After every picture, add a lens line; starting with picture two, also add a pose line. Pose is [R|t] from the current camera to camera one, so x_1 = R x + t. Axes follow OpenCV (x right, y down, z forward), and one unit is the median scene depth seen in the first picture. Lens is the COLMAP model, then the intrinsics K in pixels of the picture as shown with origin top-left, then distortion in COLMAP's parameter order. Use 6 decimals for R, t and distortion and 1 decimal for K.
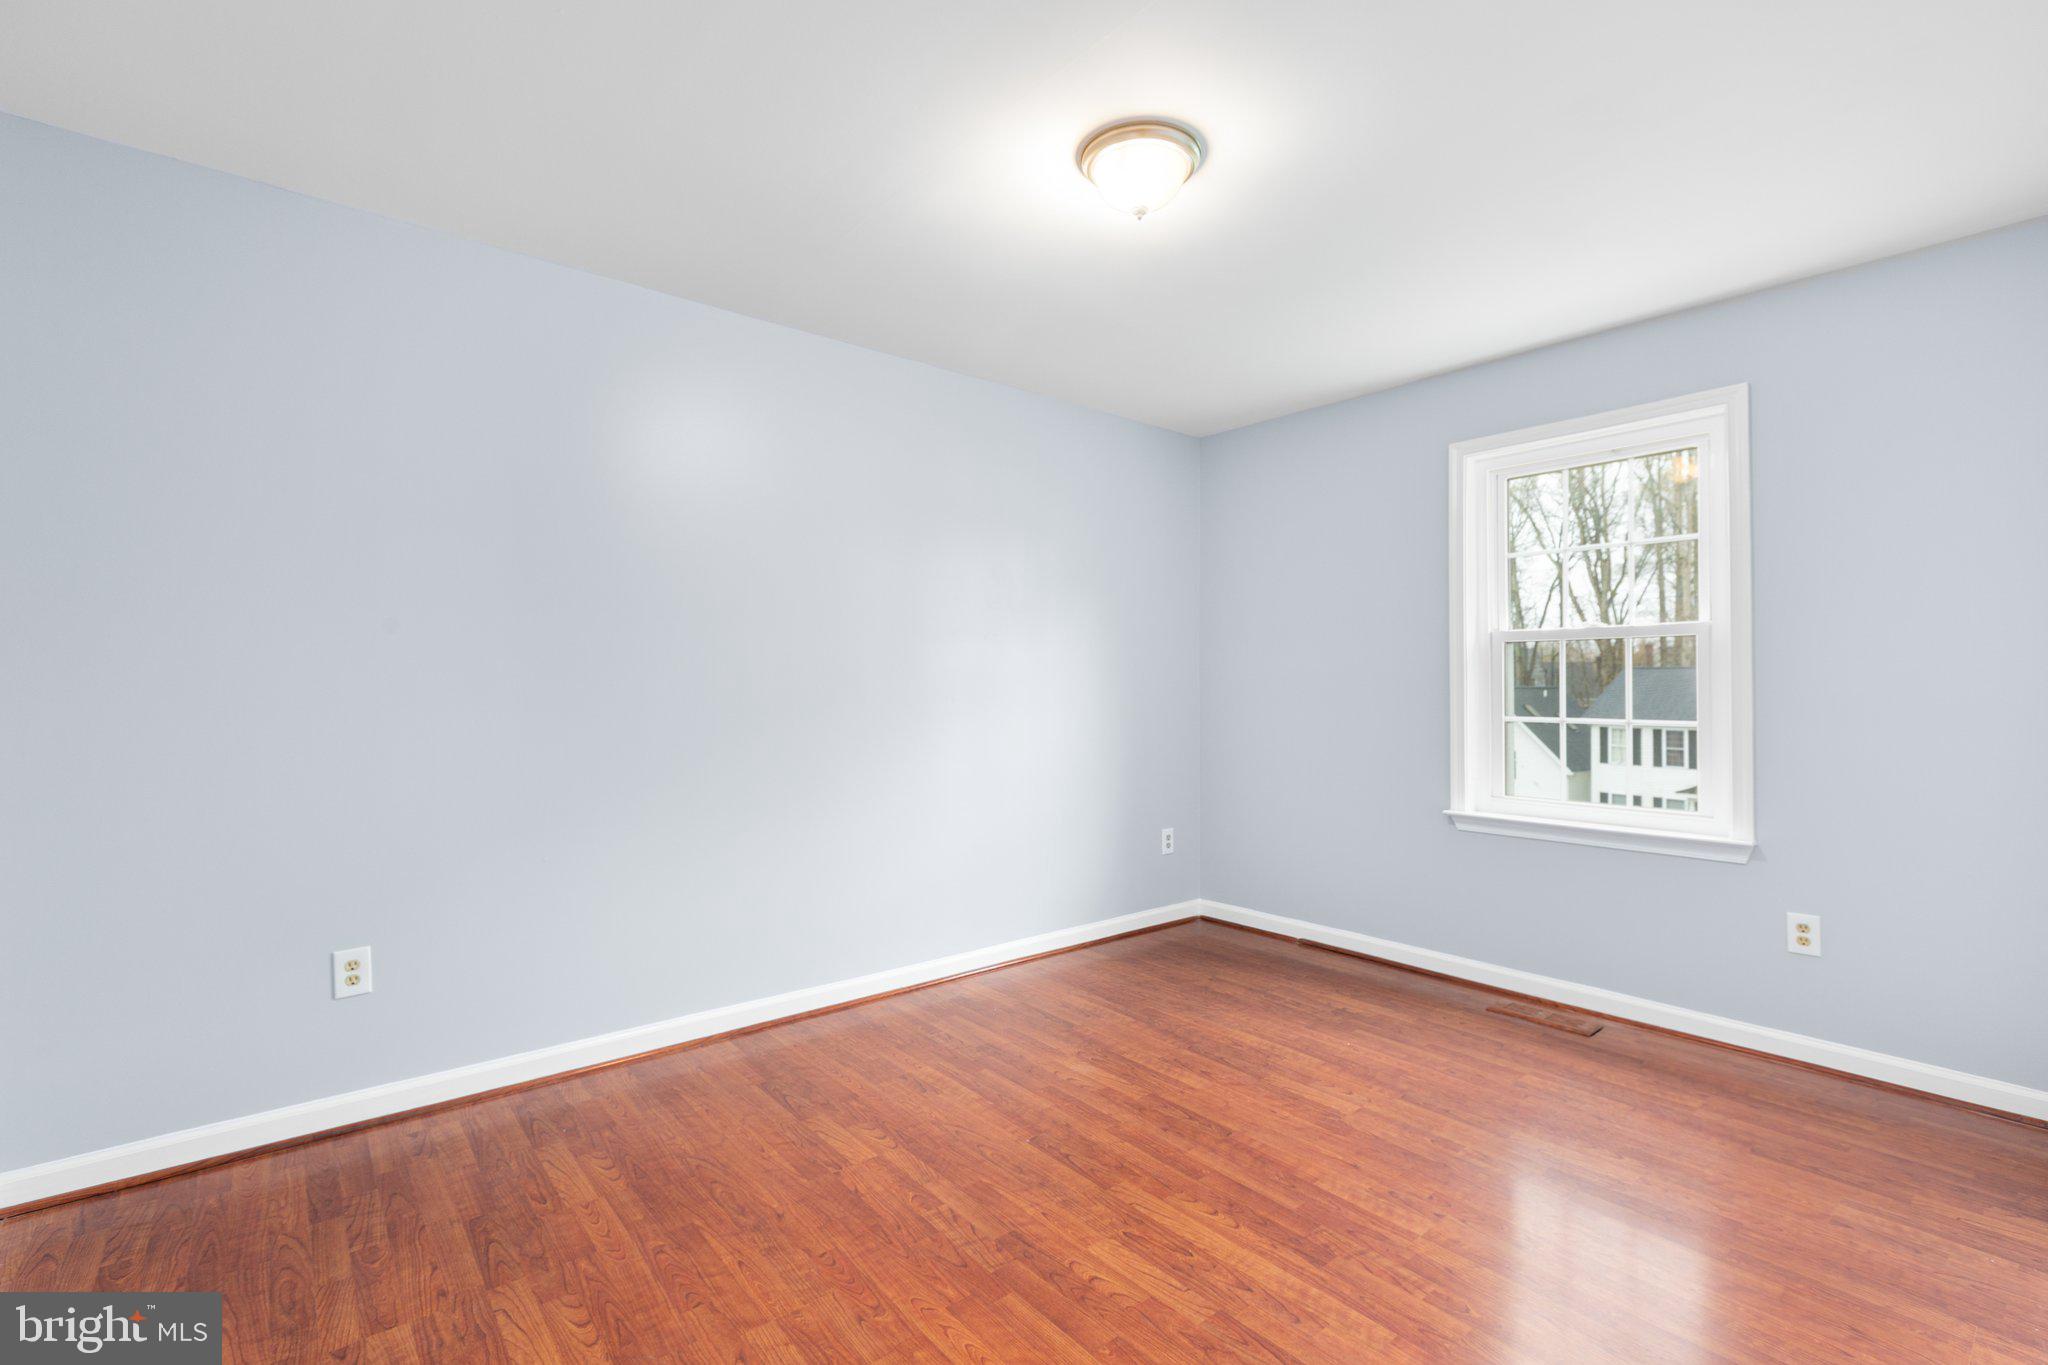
lens RADIAL K [[901.0, 0, 1017.4], [0, 901.0, 671.4], [0, 0, 1]] dist [-0.003936, -0.001072]
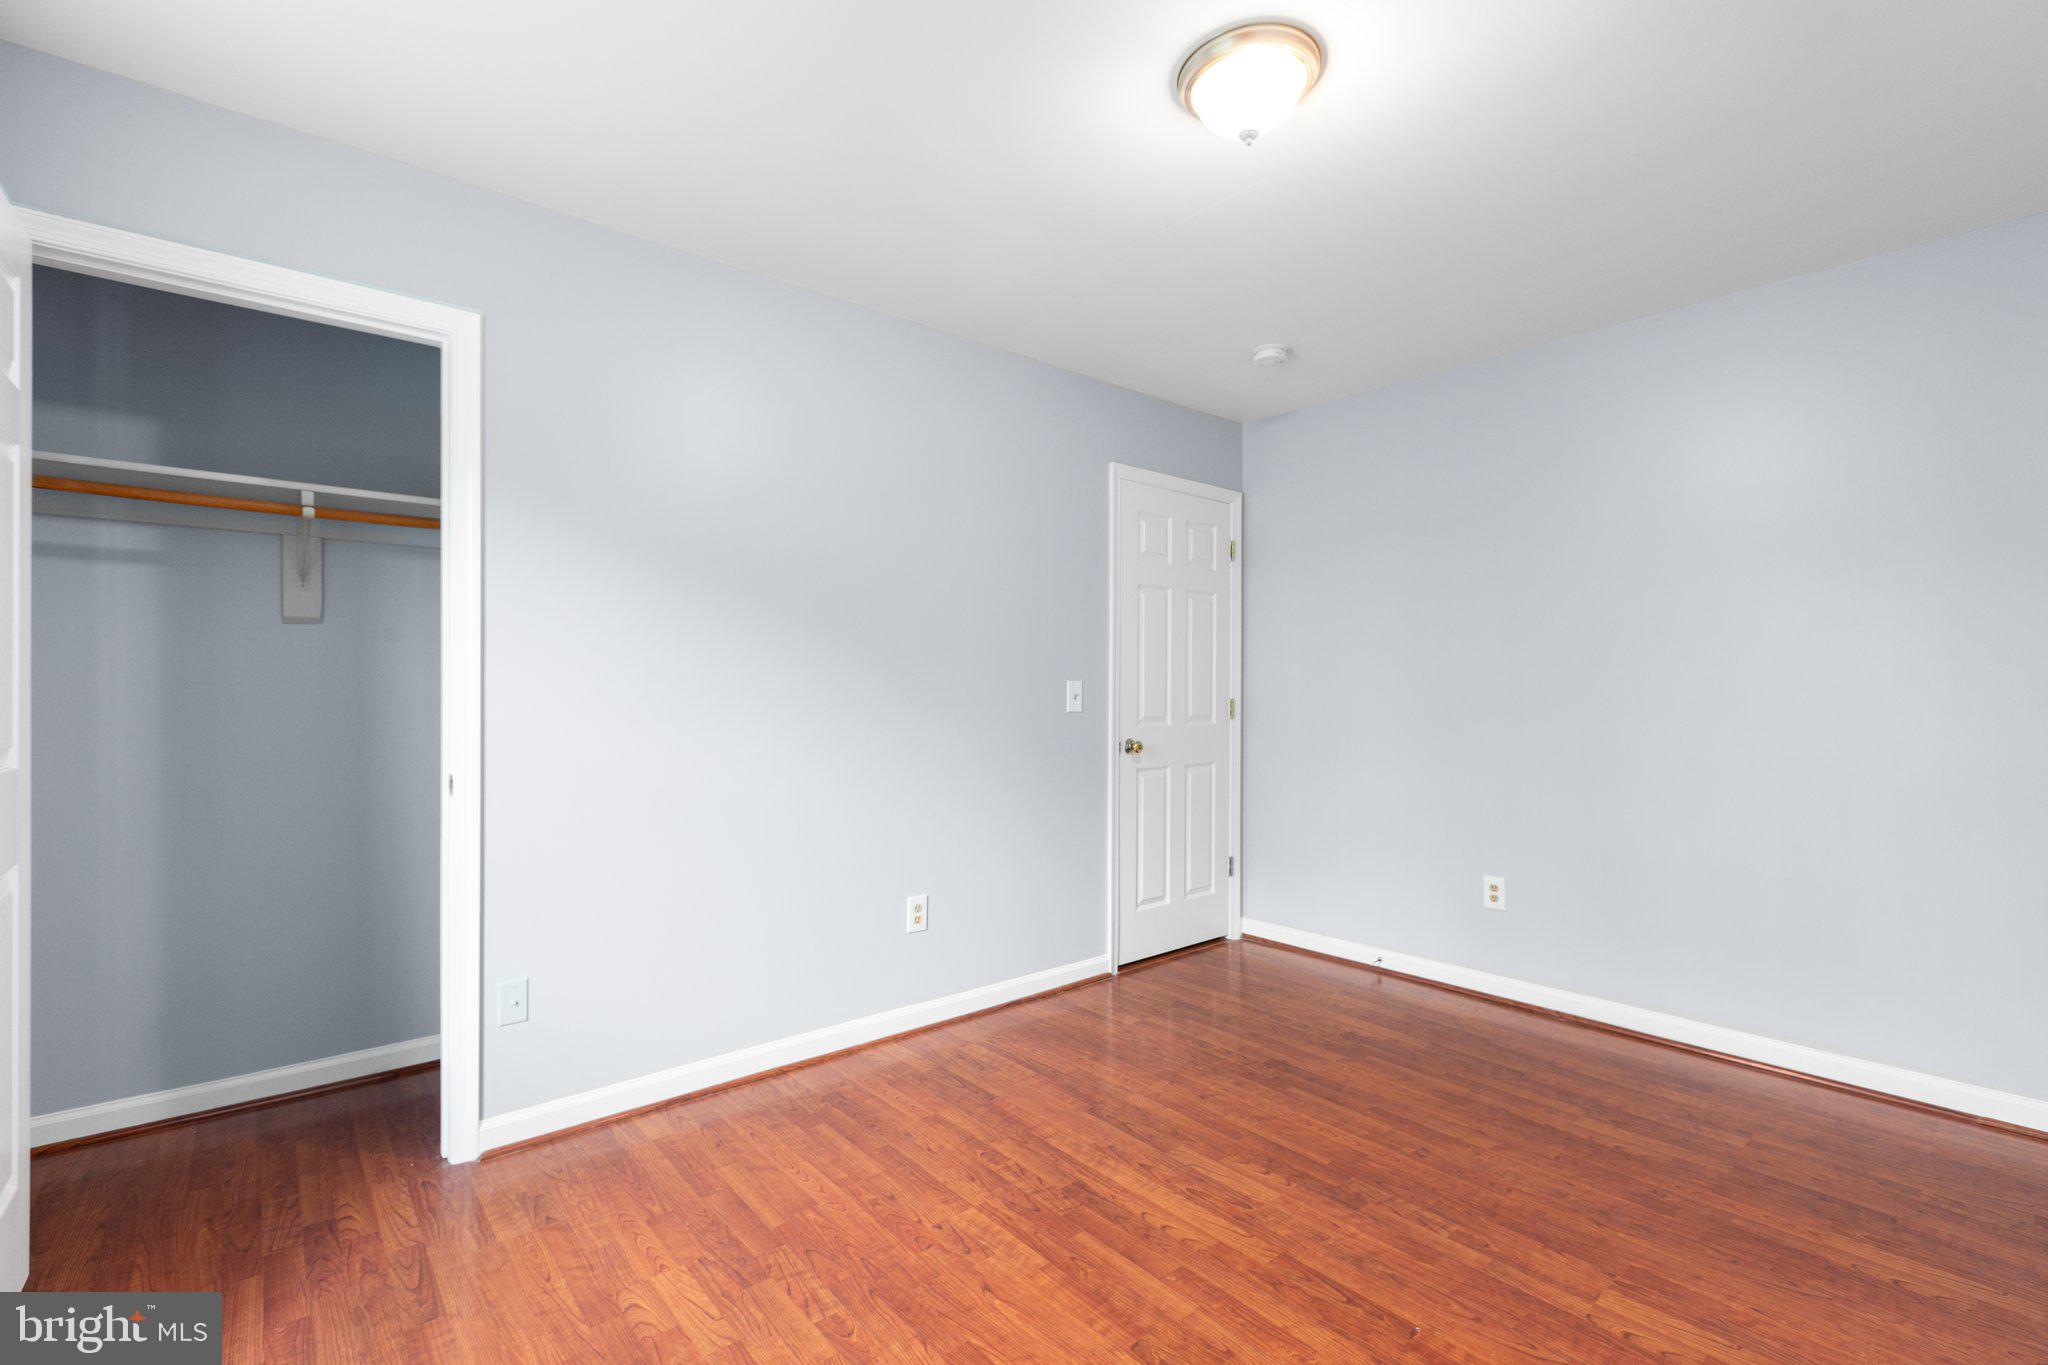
lens RADIAL K [[901.0, 0, 1017.4], [0, 901.0, 671.4], [0, 0, 1]] dist [-0.003936, -0.001072]
pose [[-0.999906, -0.002815, -0.013456, 0.392998], [-0.002405, 0.999535, -0.030404, 0.024338], [0.013535, -0.030369, -0.999447, 1.989296]]
